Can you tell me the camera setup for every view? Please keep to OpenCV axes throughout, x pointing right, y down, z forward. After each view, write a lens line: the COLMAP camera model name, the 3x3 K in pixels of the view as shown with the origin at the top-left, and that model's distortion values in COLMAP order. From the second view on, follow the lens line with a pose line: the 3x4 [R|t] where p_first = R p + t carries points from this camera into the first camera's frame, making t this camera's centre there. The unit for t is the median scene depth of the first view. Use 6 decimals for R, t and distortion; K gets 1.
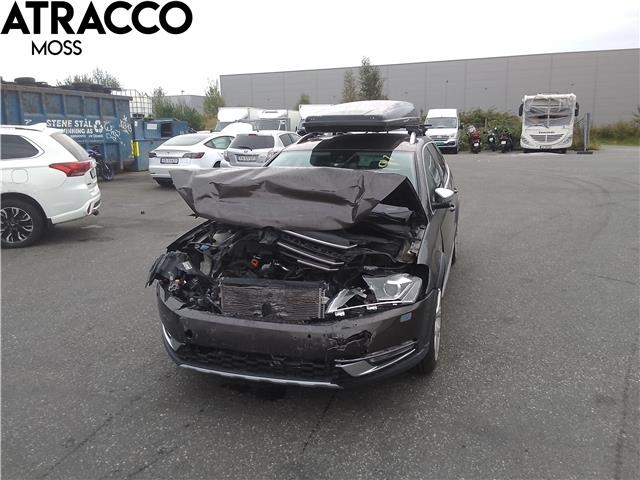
lens RADIAL K [[505.4, 0, 320.0], [0, 505.4, 240.0], [0, 0, 1]] dist [0.008777, 0.003036]
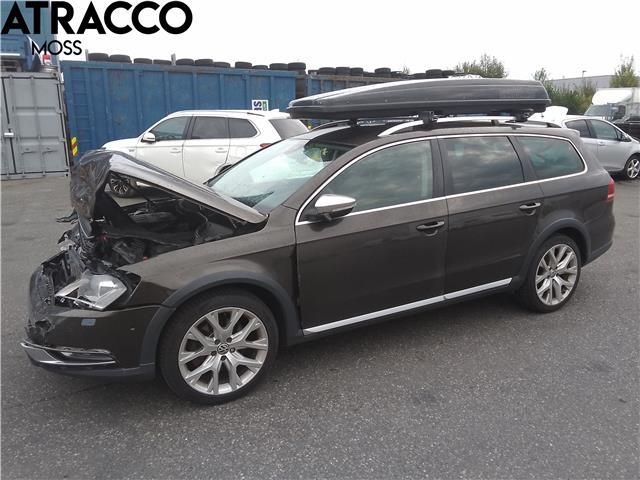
lens RADIAL K [[505.4, 0, 320.0], [0, 505.4, 240.0], [0, 0, 1]] dist [0.008777, 0.003036]
pose [[0.707127, 0.181620, -0.683364, 0.169293], [-0.161602, 0.982381, 0.093869, -0.023938], [0.688372, 0.044056, 0.724018, 0.095464]]
